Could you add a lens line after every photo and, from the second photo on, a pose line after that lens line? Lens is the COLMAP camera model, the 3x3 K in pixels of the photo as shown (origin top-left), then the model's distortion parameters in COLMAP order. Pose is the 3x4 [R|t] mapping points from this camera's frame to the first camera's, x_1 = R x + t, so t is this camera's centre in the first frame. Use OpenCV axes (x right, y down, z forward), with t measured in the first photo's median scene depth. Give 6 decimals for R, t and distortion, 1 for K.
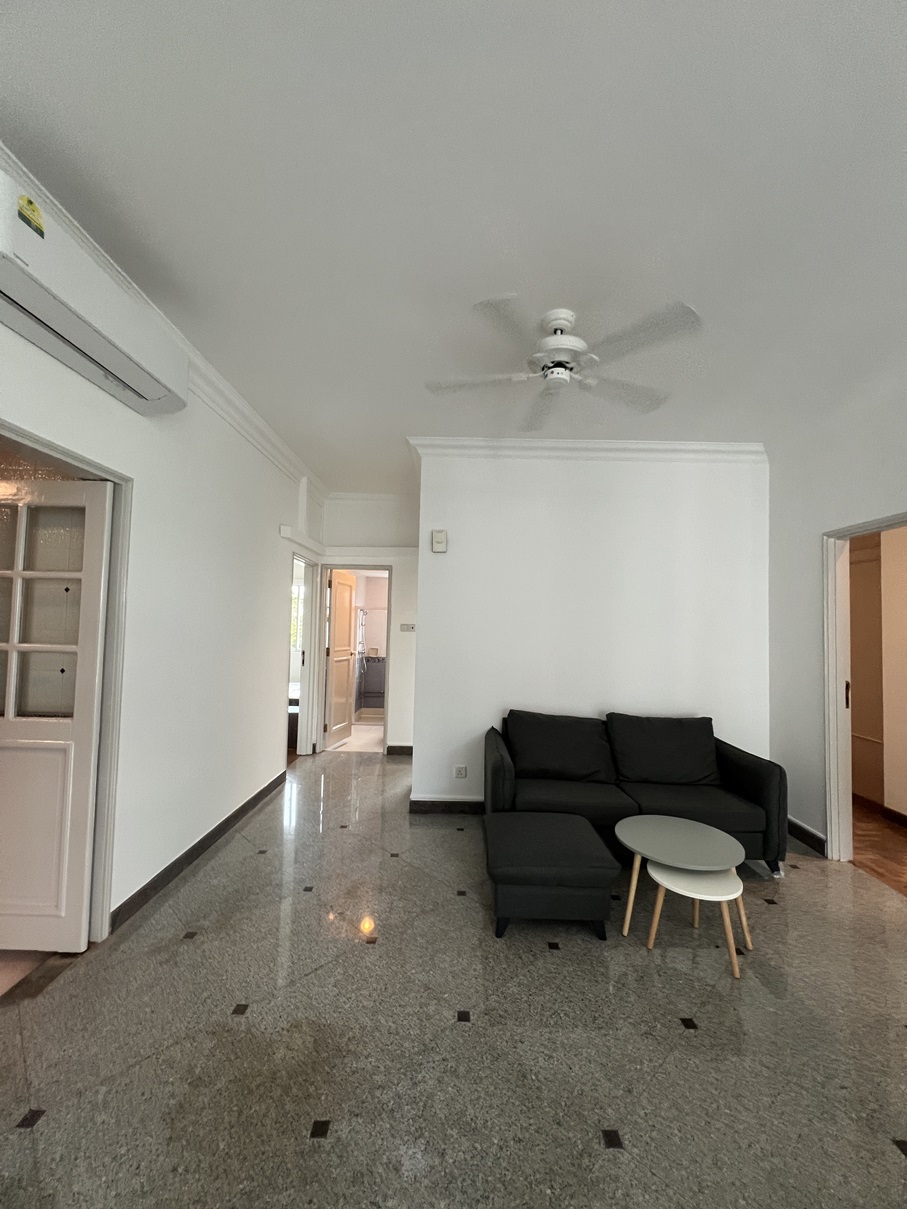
lens RADIAL K [[486.5, 0, 453.5], [0, 486.5, 604.5], [0, 0, 1]] dist [-0.003140, -0.000193]
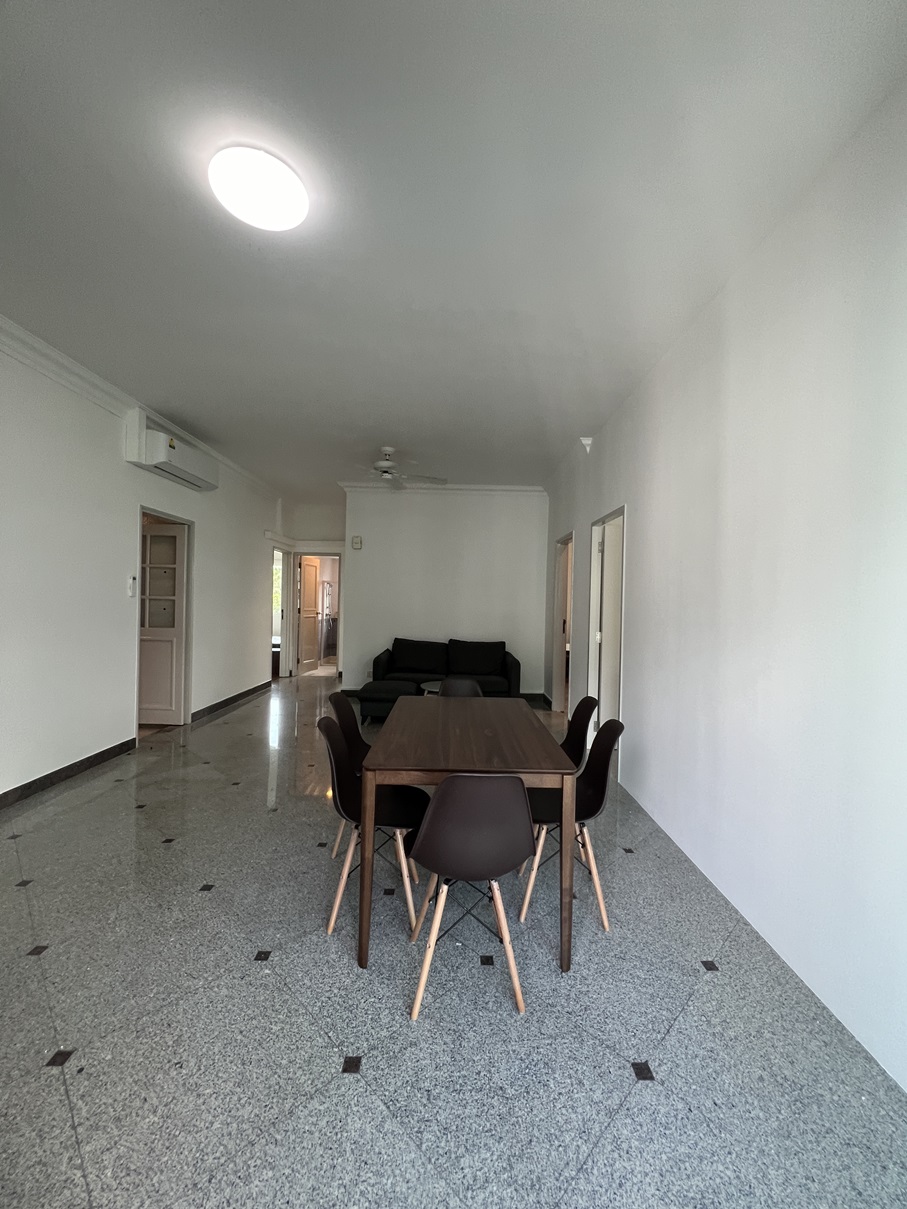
lens RADIAL K [[486.8, 0, 453.5], [0, 486.8, 604.5], [0, 0, 1]] dist [-0.001224, -0.000039]
pose [[0.999894, -0.001357, 0.014516, 0.293031], [0.000620, 0.998716, 0.050651, 0.003027], [-0.014567, -0.050636, 0.998611, -0.757053]]
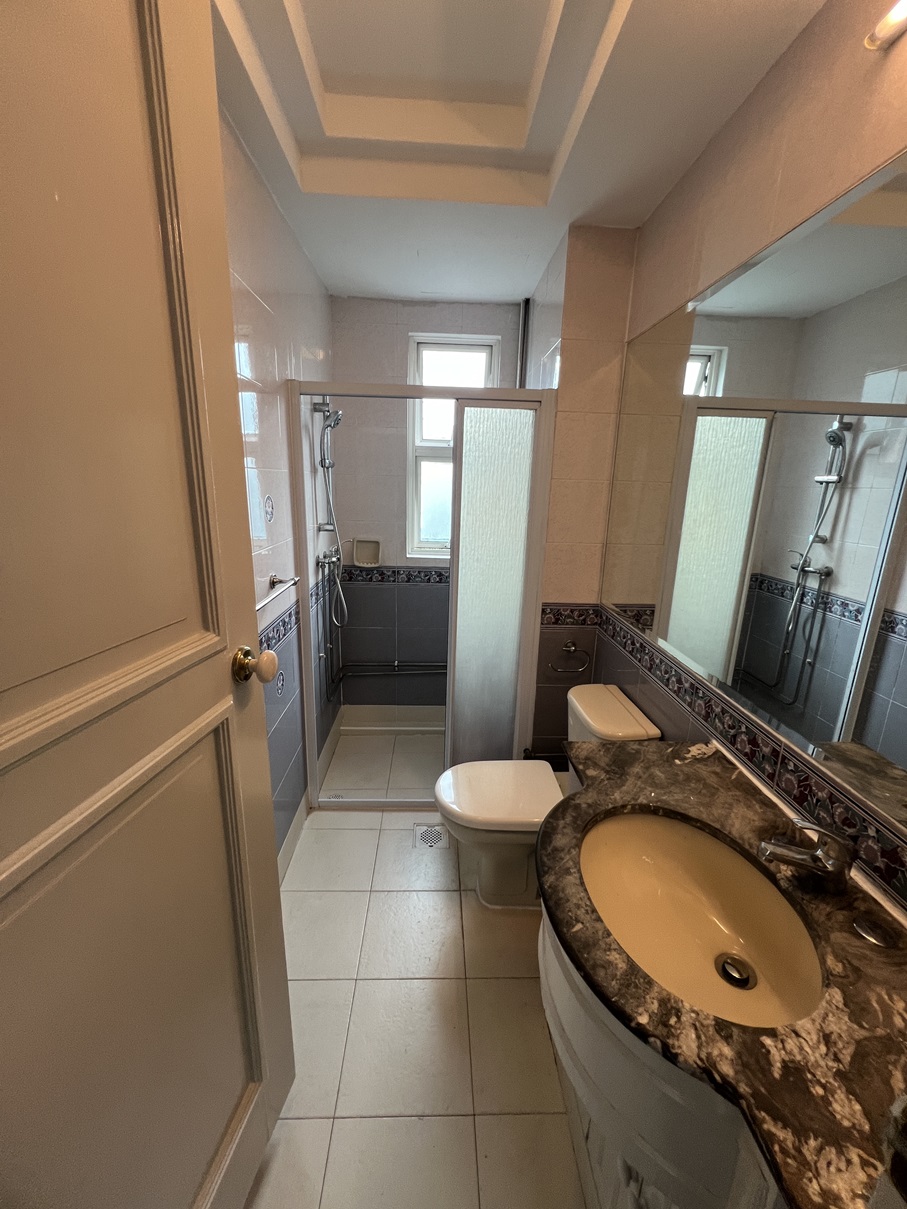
lens RADIAL K [[486.8, 0, 453.5], [0, 486.8, 604.5], [0, 0, 1]] dist [-0.001224, -0.000039]
pose [[0.998942, -0.009638, 0.044964, -0.259936], [-0.004036, 0.955643, 0.294500, 0.074733], [-0.045808, -0.294370, 0.954593, 1.454651]]
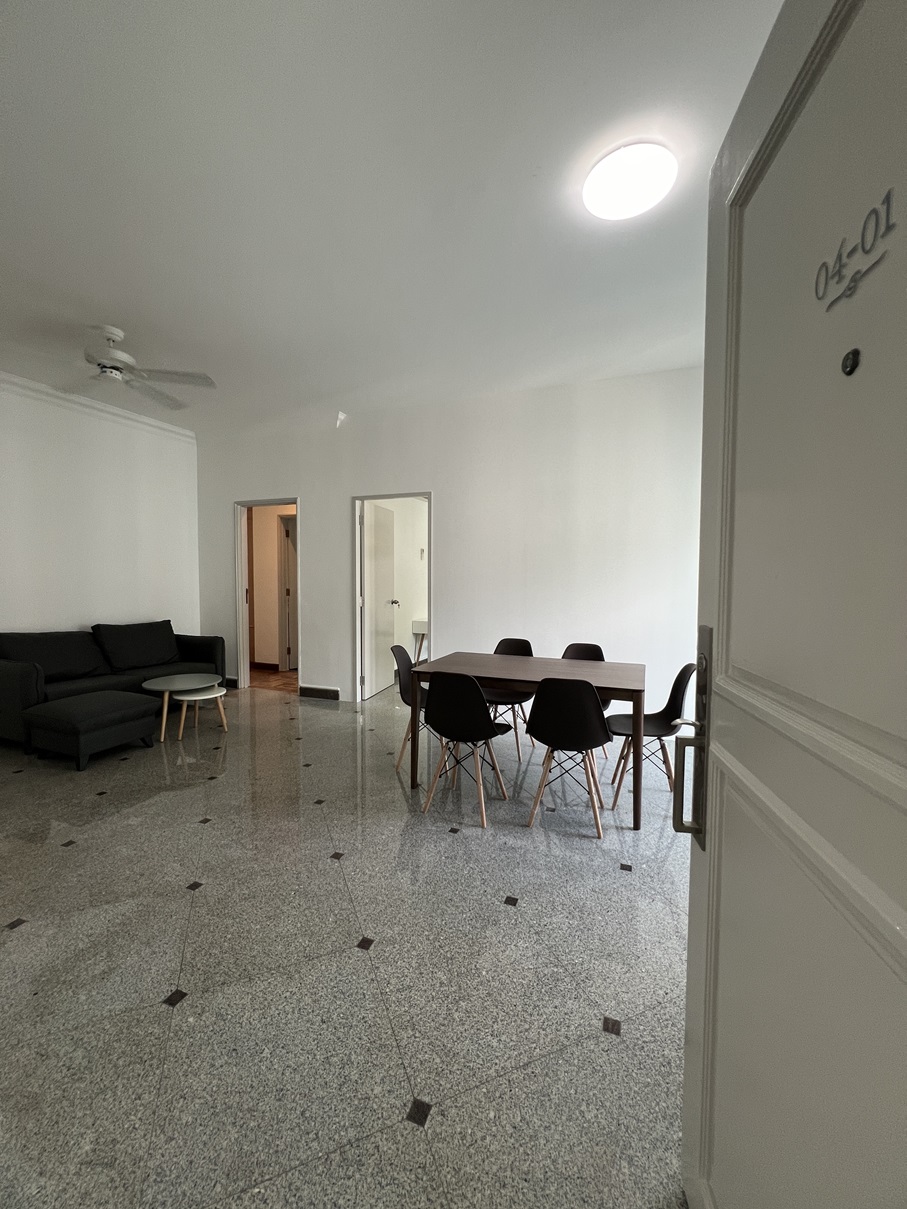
lens RADIAL K [[486.5, 0, 453.5], [0, 486.5, 604.5], [0, 0, 1]] dist [-0.003140, -0.000193]
pose [[0.366756, -0.074652, 0.927317, -0.471206], [-0.038326, 0.994717, 0.095236, 0.015207], [-0.929527, -0.070468, 0.361957, -0.291727]]
